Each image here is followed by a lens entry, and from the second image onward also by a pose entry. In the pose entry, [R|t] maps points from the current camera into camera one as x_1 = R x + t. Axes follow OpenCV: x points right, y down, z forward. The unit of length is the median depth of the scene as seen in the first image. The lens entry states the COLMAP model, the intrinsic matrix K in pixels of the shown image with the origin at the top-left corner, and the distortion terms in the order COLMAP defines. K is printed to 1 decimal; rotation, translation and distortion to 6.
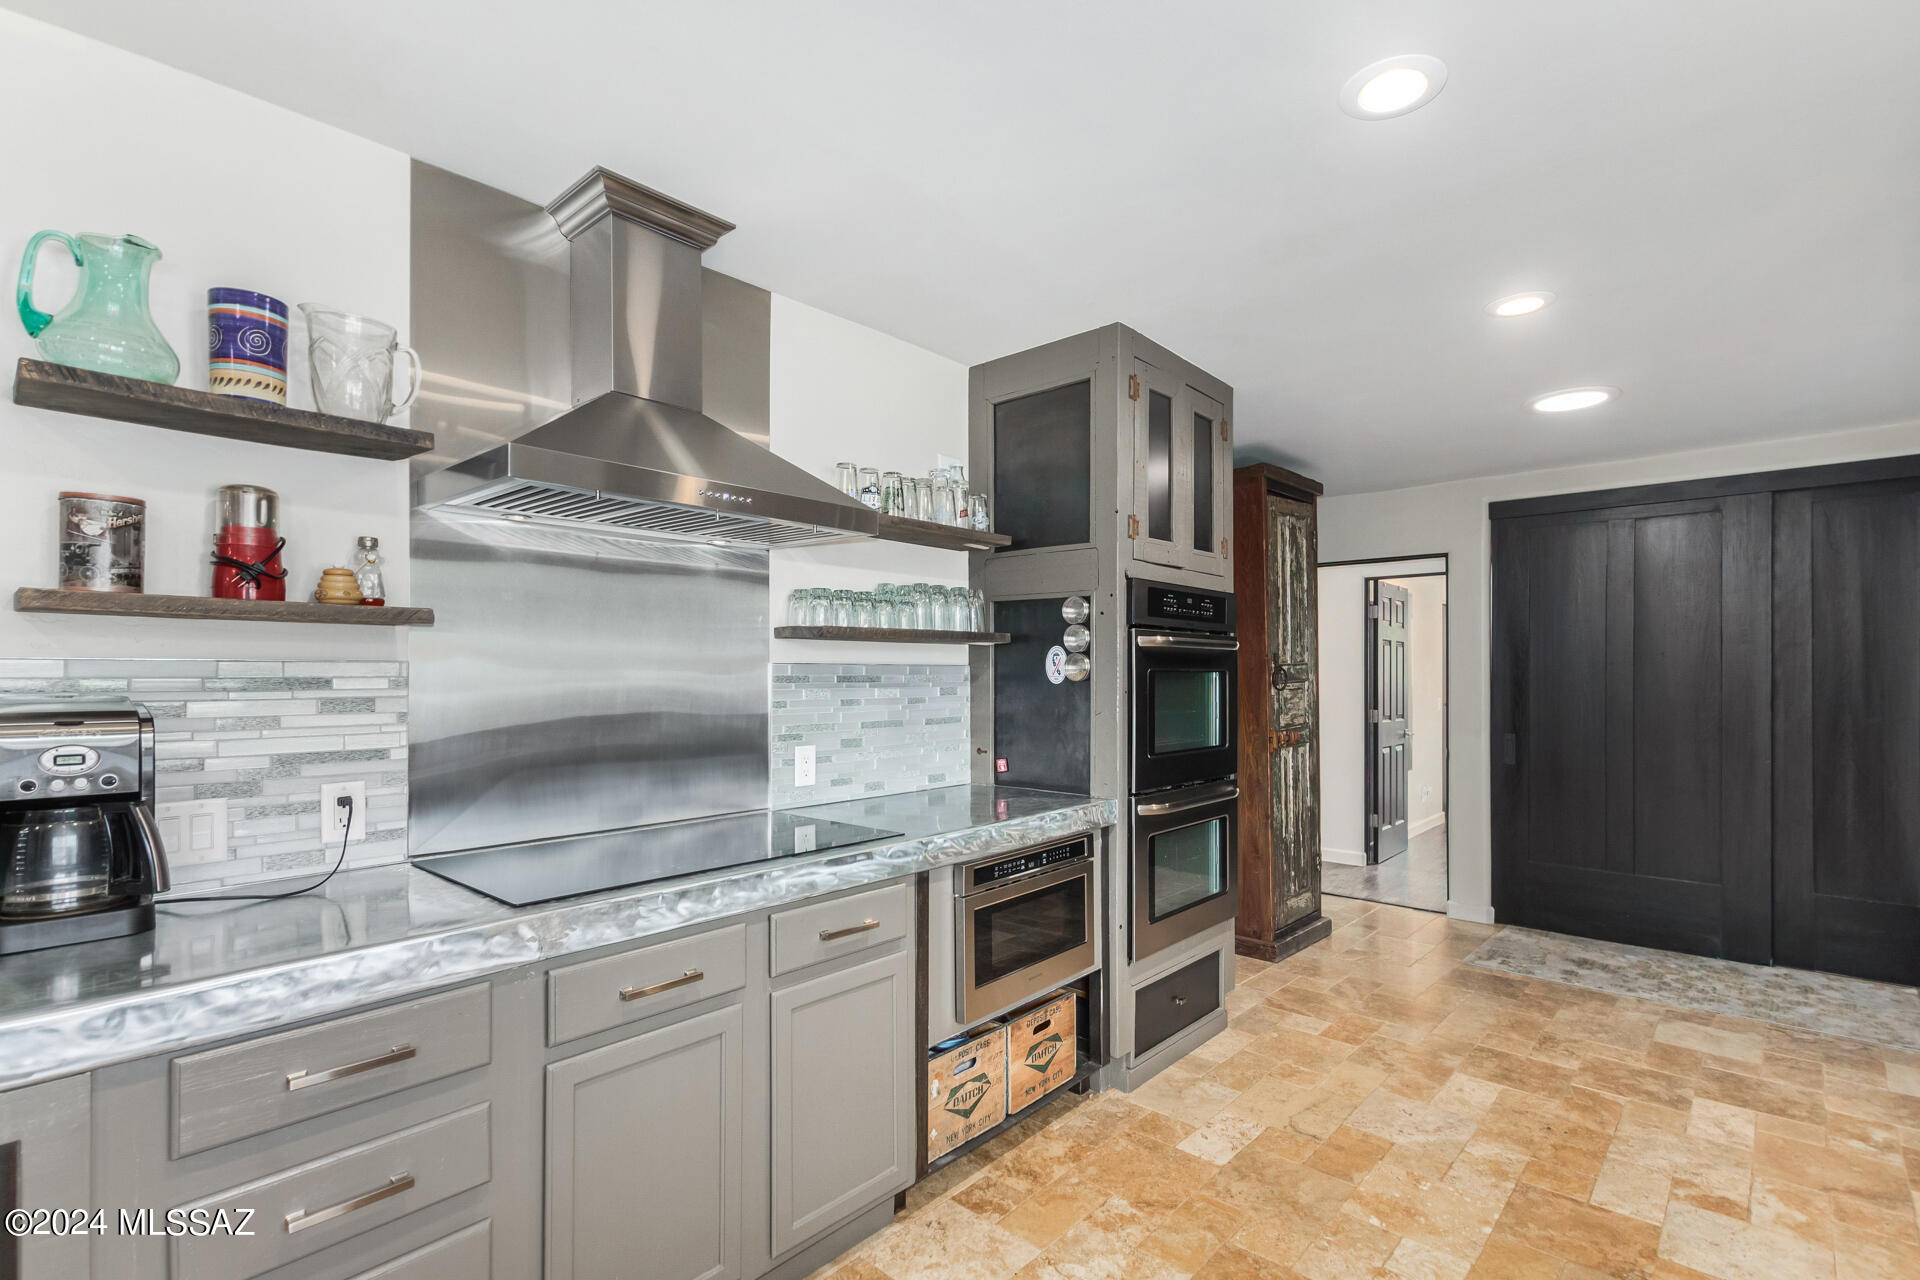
lens RADIAL K [[882.8, 0, 943.4], [0, 882.8, 671.4], [0, 0, 1]] dist [0.007481, -0.001163]
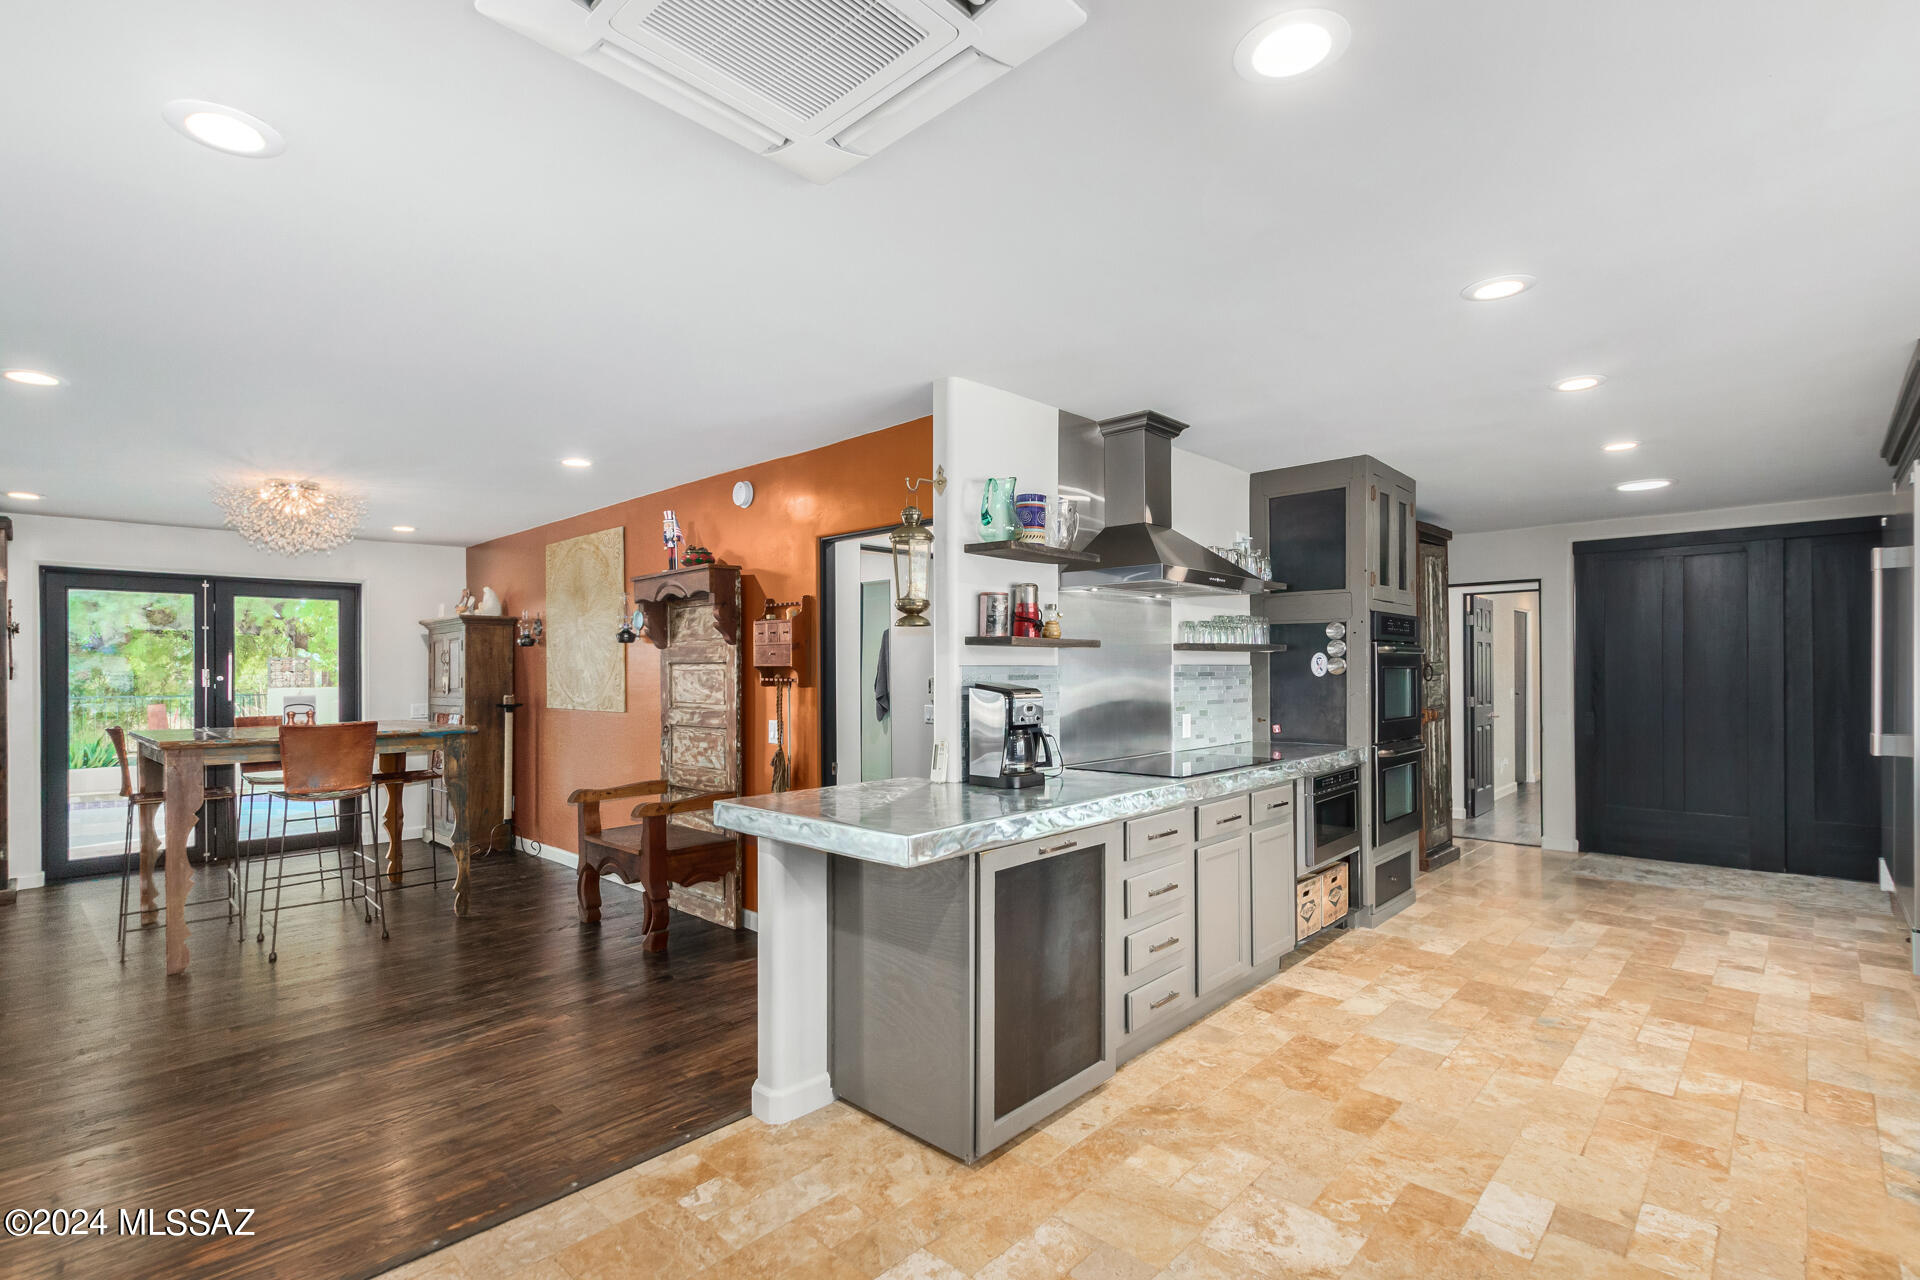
lens RADIAL K [[882.8, 0, 932.5], [0, 882.8, 671.2], [0, 0, 1]] dist [0.007481, -0.001163]
pose [[0.999653, -0.007170, -0.025364, -0.518792], [0.007206, 0.999973, 0.001308, -0.002483], [0.025354, -0.001491, 0.999677, -0.600663]]
